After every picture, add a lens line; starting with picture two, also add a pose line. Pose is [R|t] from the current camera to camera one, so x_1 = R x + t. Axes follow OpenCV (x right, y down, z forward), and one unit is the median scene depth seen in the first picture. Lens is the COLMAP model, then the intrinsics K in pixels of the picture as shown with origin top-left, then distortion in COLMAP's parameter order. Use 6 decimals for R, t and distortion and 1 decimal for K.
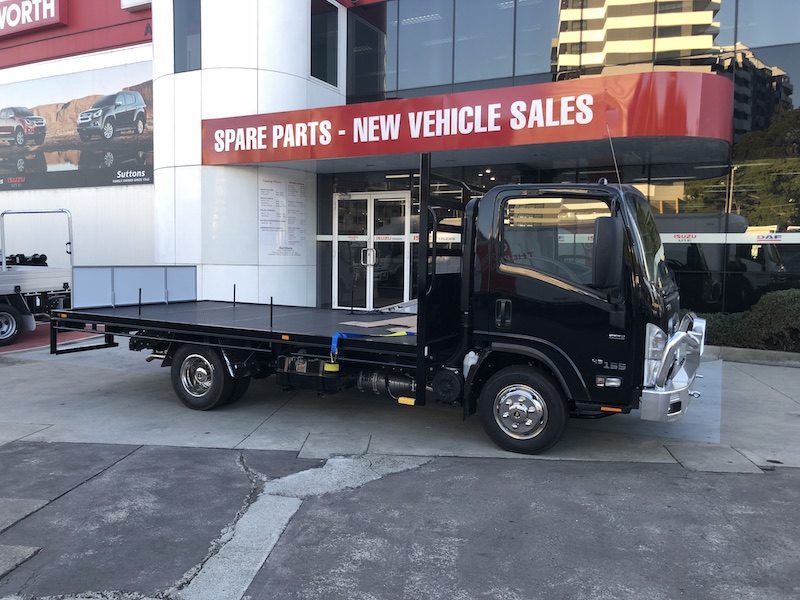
lens RADIAL K [[663.5, 0, 397.2], [0, 663.5, 298.1], [0, 0, 1]] dist [0.013215, -0.036079]
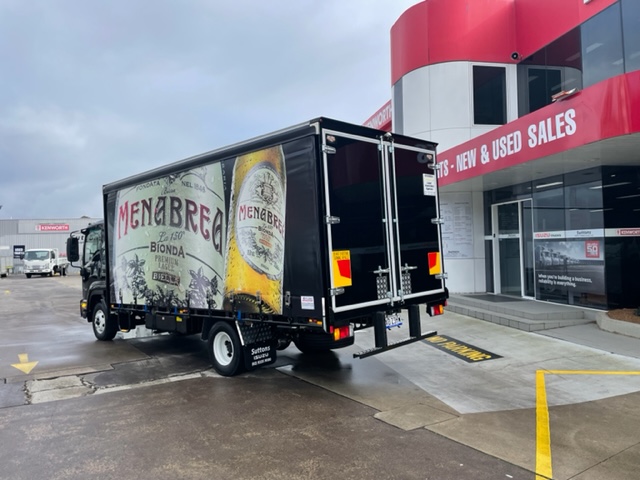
lens RADIAL K [[491.2, 0, 317.8], [0, 491.2, 234.6], [0, 0, 1]] dist [0.012546, -0.016428]
pose [[0.626761, -0.051038, -0.777538, 0.644146], [-0.015702, 0.996823, -0.078089, -0.017265], [0.779053, 0.061152, 0.623968, 0.139040]]
